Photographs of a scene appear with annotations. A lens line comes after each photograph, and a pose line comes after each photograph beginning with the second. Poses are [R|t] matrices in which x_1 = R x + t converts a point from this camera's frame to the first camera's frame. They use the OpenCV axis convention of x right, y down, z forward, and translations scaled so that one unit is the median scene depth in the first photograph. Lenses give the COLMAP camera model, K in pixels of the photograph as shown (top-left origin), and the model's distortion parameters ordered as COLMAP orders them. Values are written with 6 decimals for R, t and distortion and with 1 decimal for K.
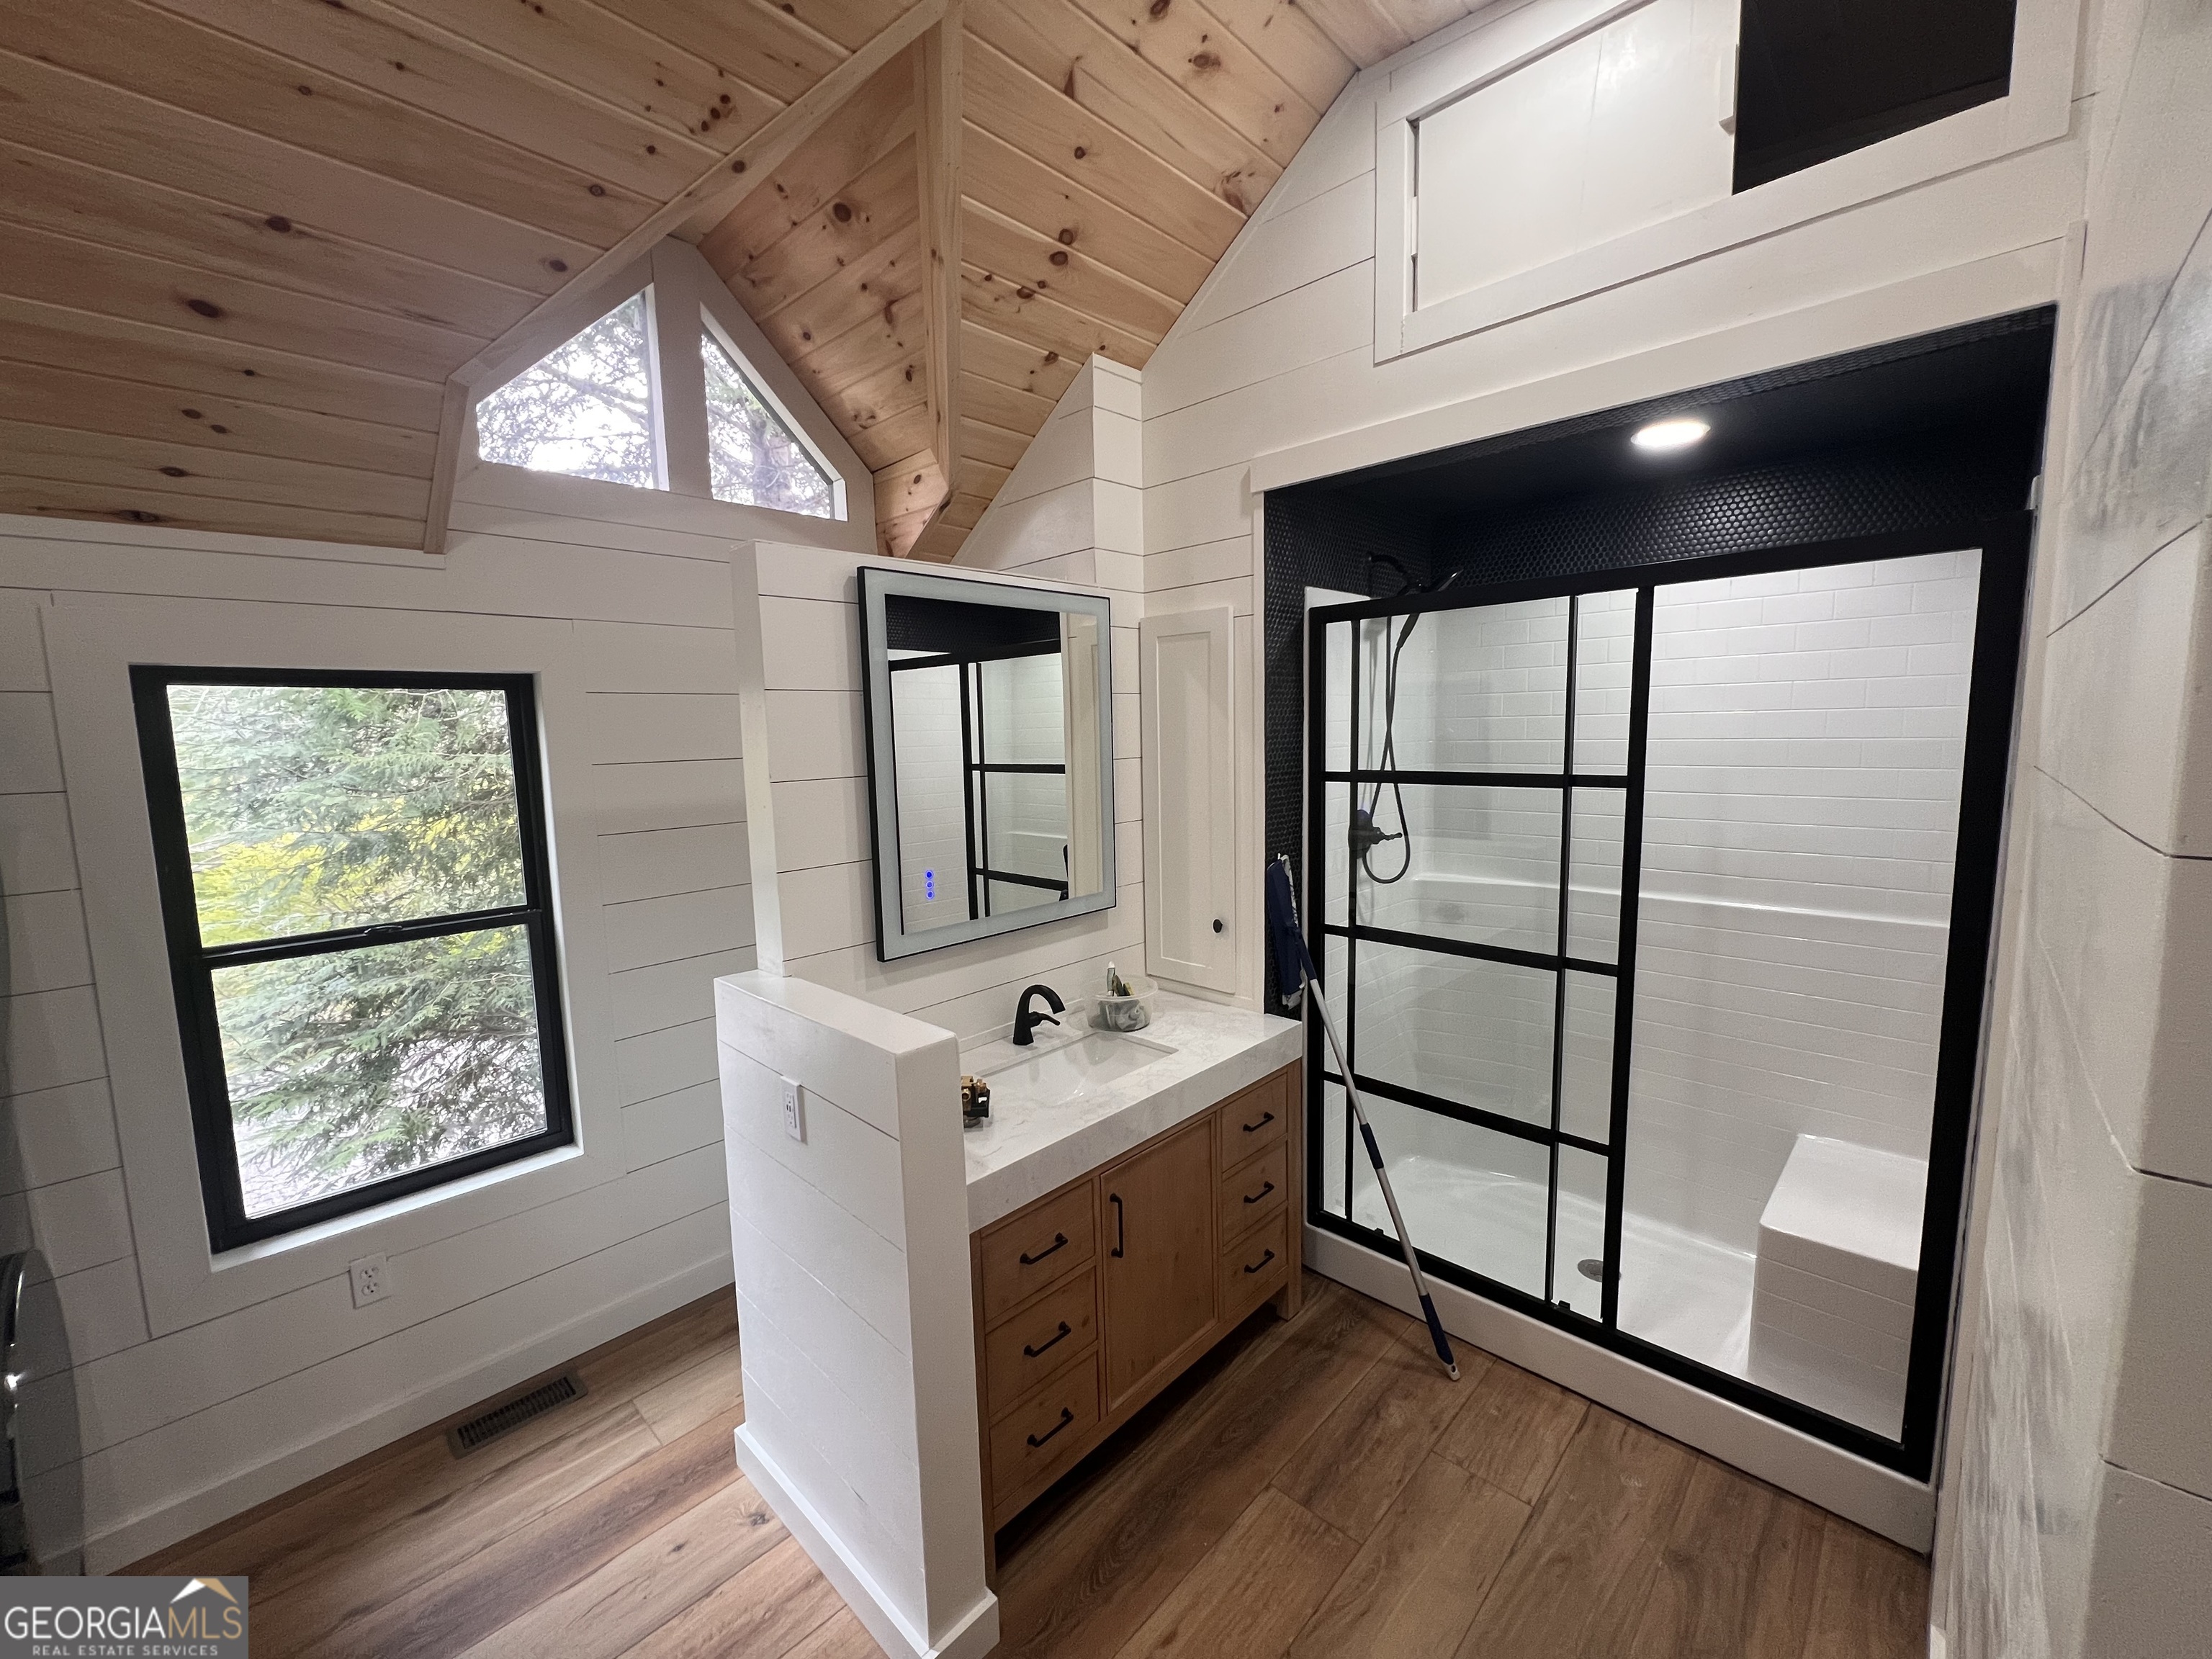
lens RADIAL K [[889.0, 0, 1102.9], [0, 889.0, 829.2], [0, 0, 1]] dist [-0.000950, -0.000056]
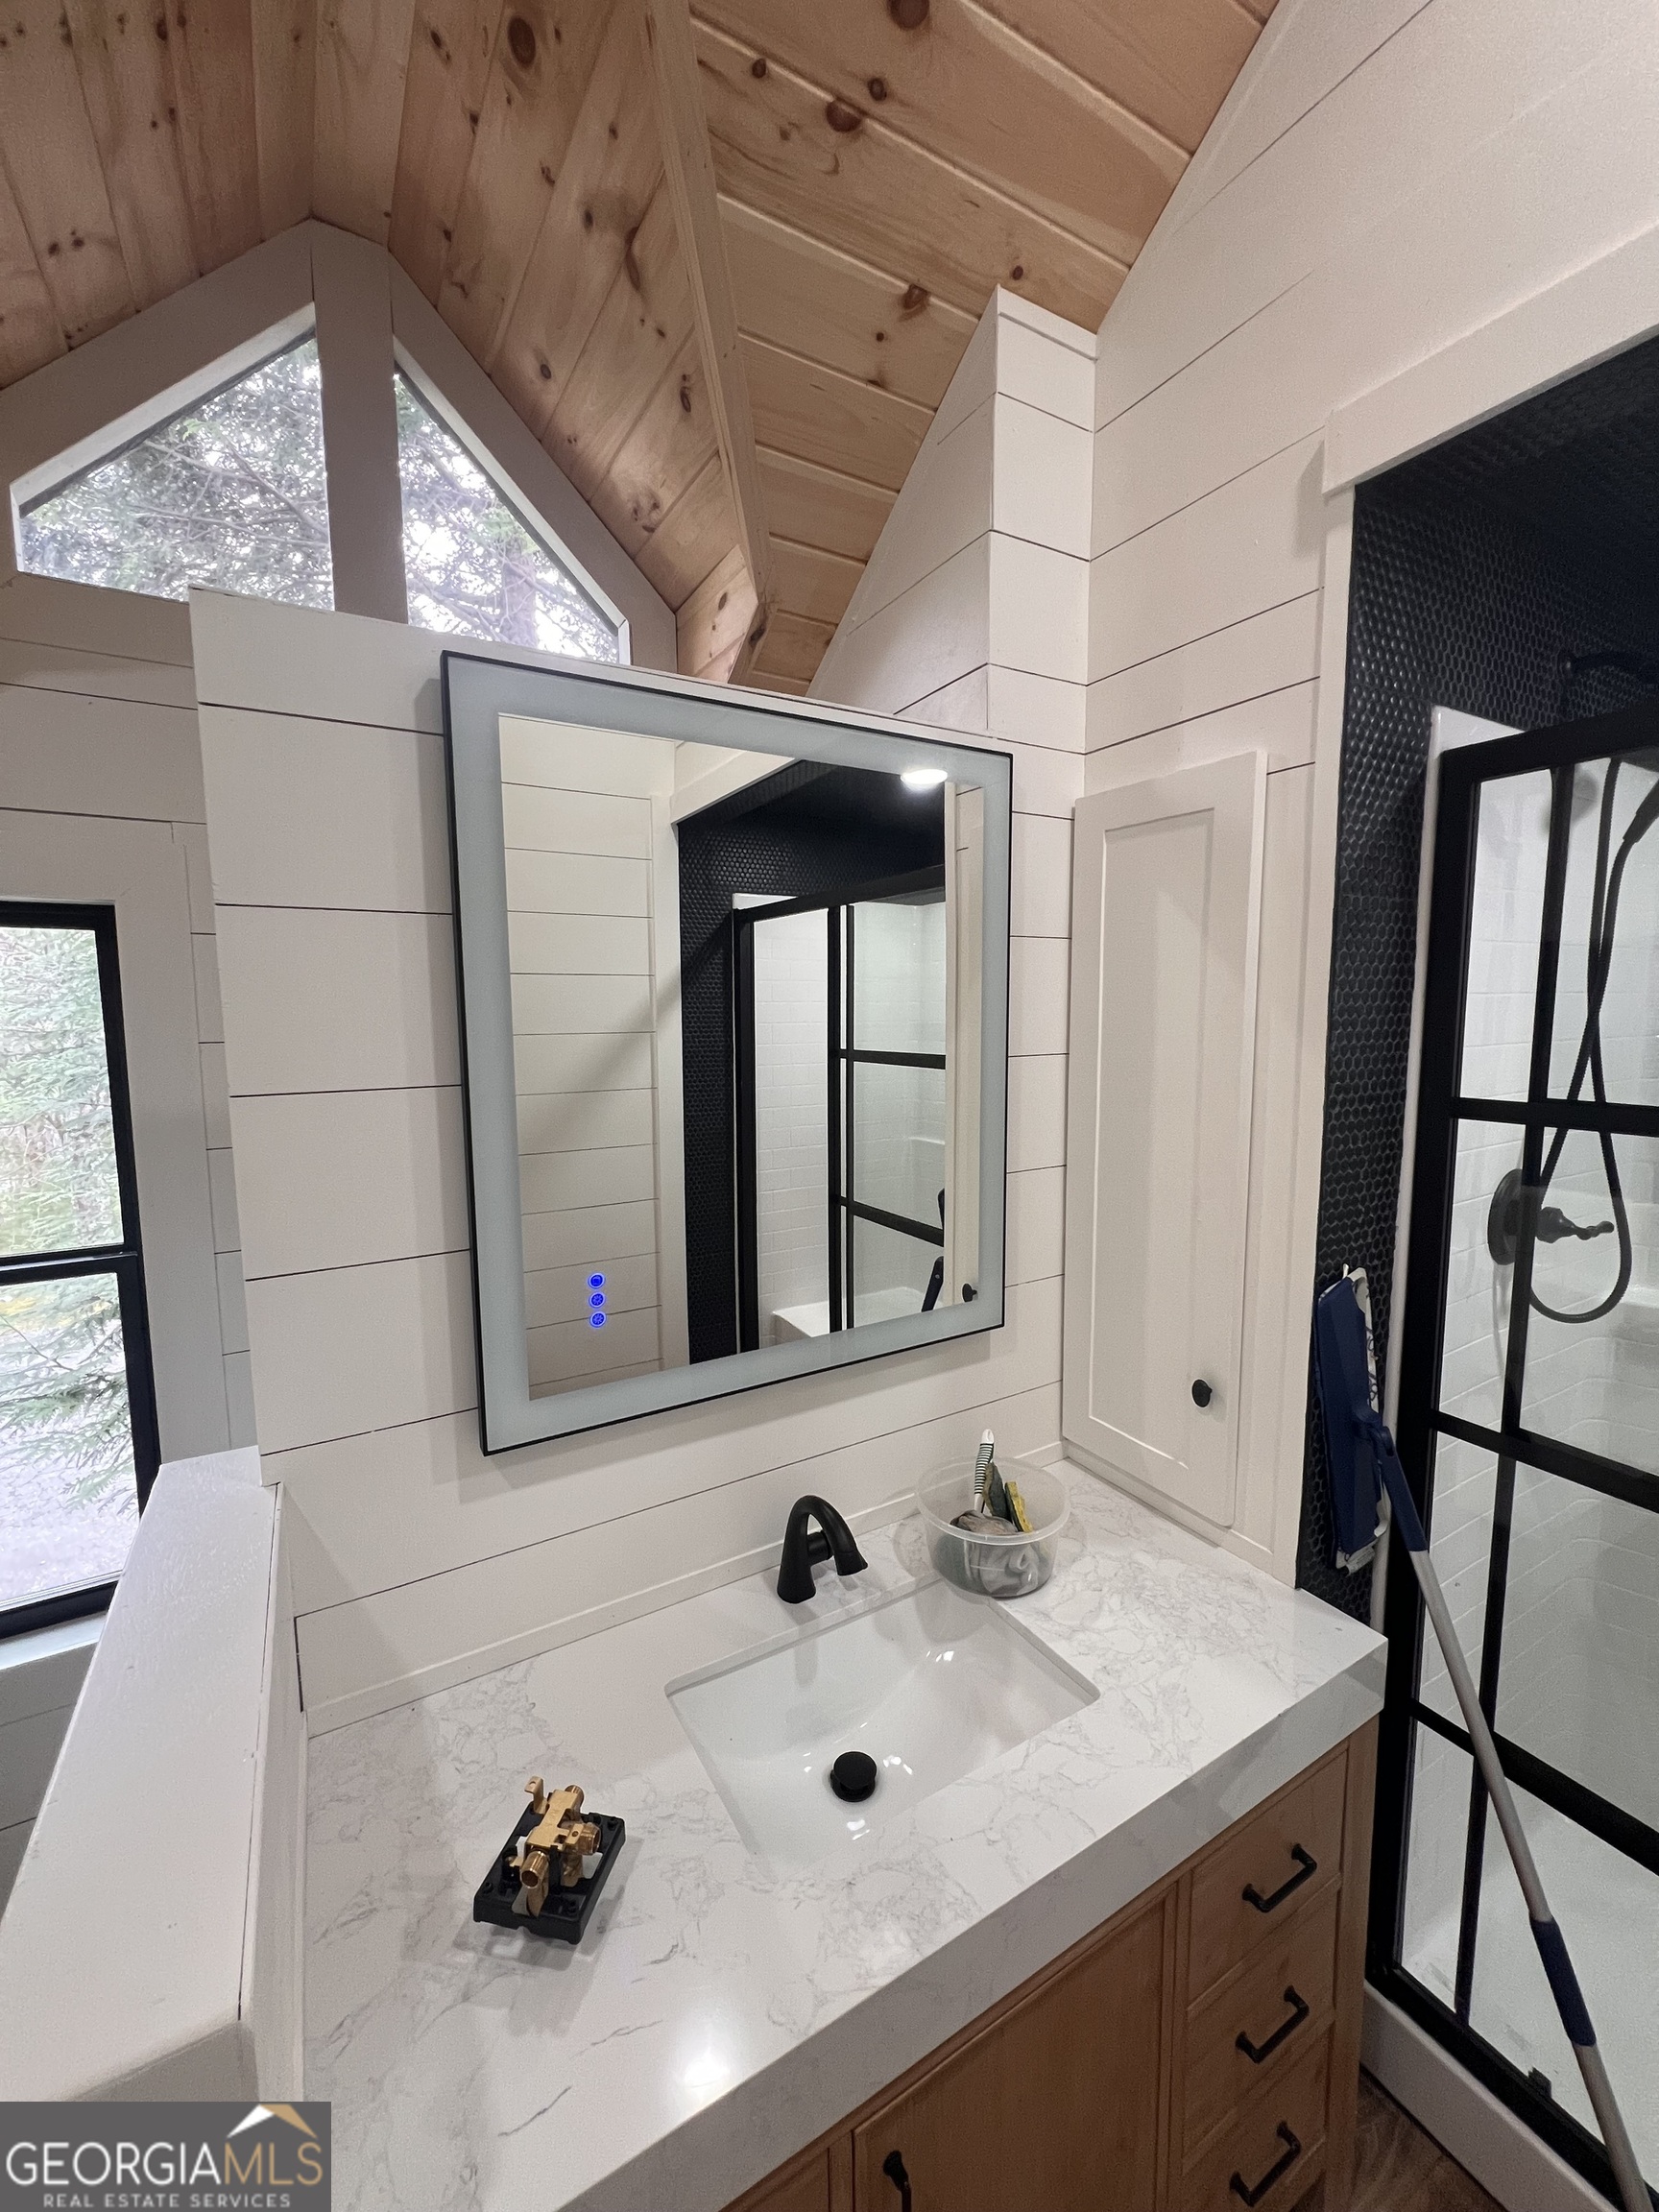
lens RADIAL K [[889.0, 0, 831.3], [0, 889.0, 1097.3], [0, 0, 1]] dist [-0.000950, -0.000056]
pose [[0.963457, 0.044894, -0.264073, 0.052195], [-0.047027, 0.998892, -0.001758, -0.048688], [0.263702, 0.014113, 0.964501, 0.453564]]
